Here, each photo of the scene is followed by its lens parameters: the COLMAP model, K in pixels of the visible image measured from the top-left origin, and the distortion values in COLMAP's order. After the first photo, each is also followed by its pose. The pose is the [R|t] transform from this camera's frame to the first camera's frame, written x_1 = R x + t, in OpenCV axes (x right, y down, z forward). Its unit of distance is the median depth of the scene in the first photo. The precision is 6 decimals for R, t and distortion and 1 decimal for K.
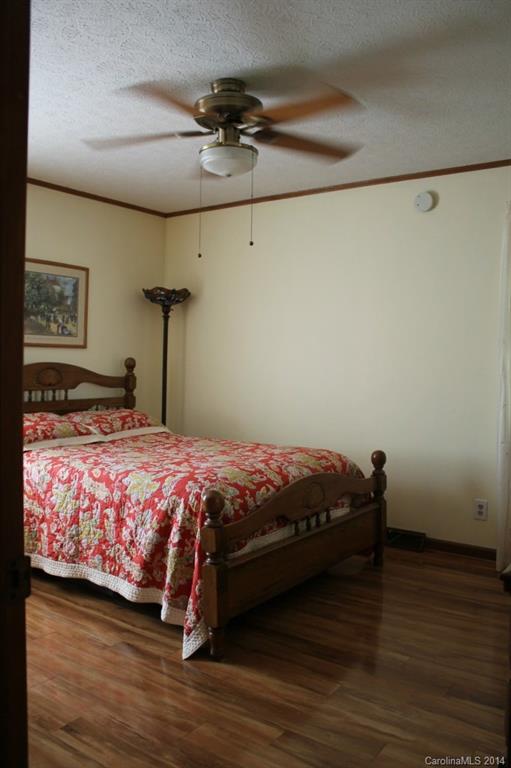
lens RADIAL K [[647.0, 0, 256.6], [0, 647.0, 384.8], [0, 0, 1]] dist [-0.157532, 0.115012]
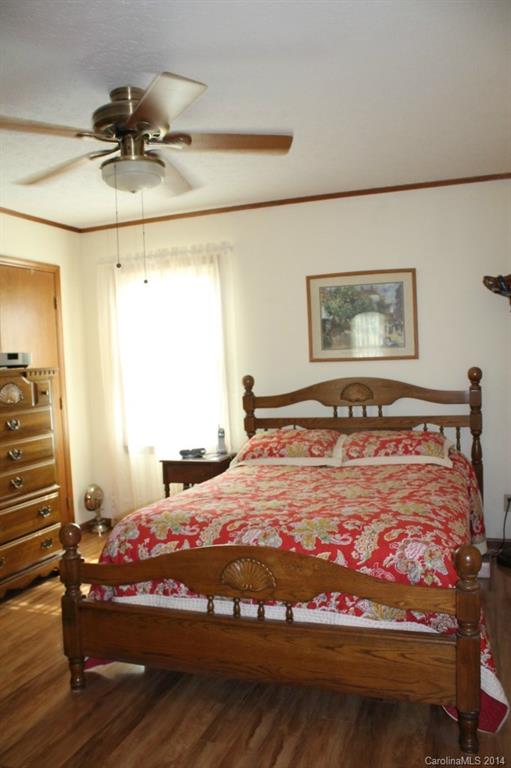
lens RADIAL K [[647.0, 0, 256.4], [0, 647.0, 382.7], [0, 0, 1]] dist [-0.157532, 0.115012]
pose [[0.271076, 0.007823, -0.962526, 0.556956], [0.011555, 0.999868, 0.011381, -0.038711], [0.962489, -0.014207, 0.270950, 0.573673]]
